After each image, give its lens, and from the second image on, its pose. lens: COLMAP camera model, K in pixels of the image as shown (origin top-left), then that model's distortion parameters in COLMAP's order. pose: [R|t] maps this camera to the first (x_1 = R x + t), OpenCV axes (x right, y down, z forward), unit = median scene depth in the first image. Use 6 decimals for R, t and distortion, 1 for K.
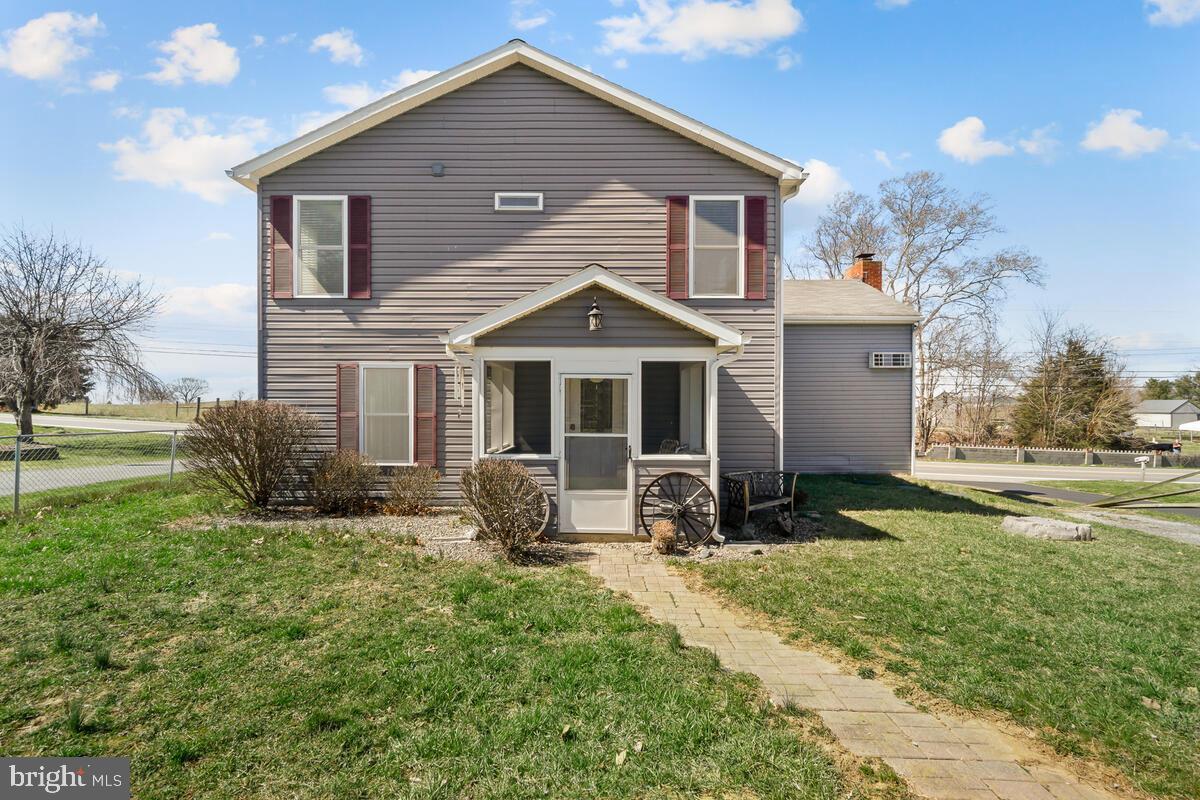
lens RADIAL K [[528.2, 0, 611.4], [0, 528.2, 404.0], [0, 0, 1]] dist [-0.009553, -0.000207]
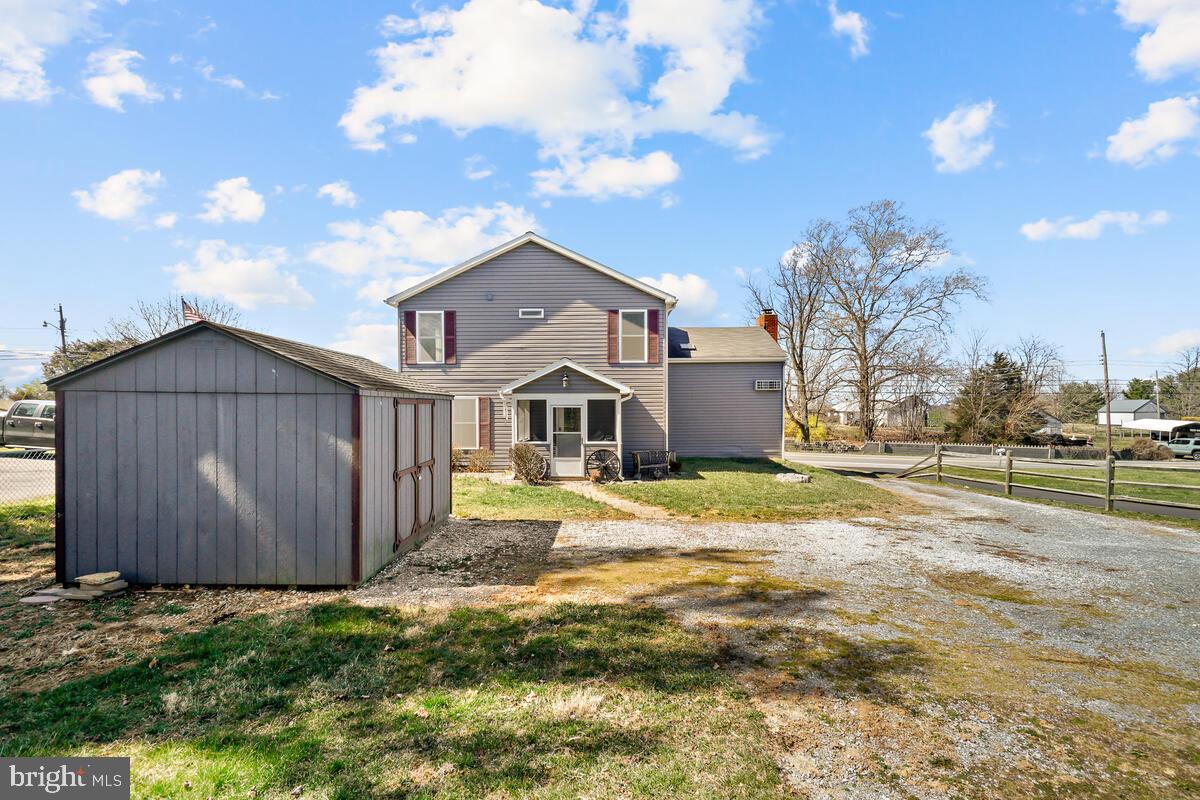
lens RADIAL K [[509.5, 0, 609.5], [0, 509.5, 409.0], [0, 0, 1]] dist [-0.002422, -0.000548]
pose [[0.999784, -0.004970, -0.020203, 0.149420], [0.005128, 0.999957, 0.007782, -0.043660], [0.020164, -0.007884, 0.999766, -0.878997]]
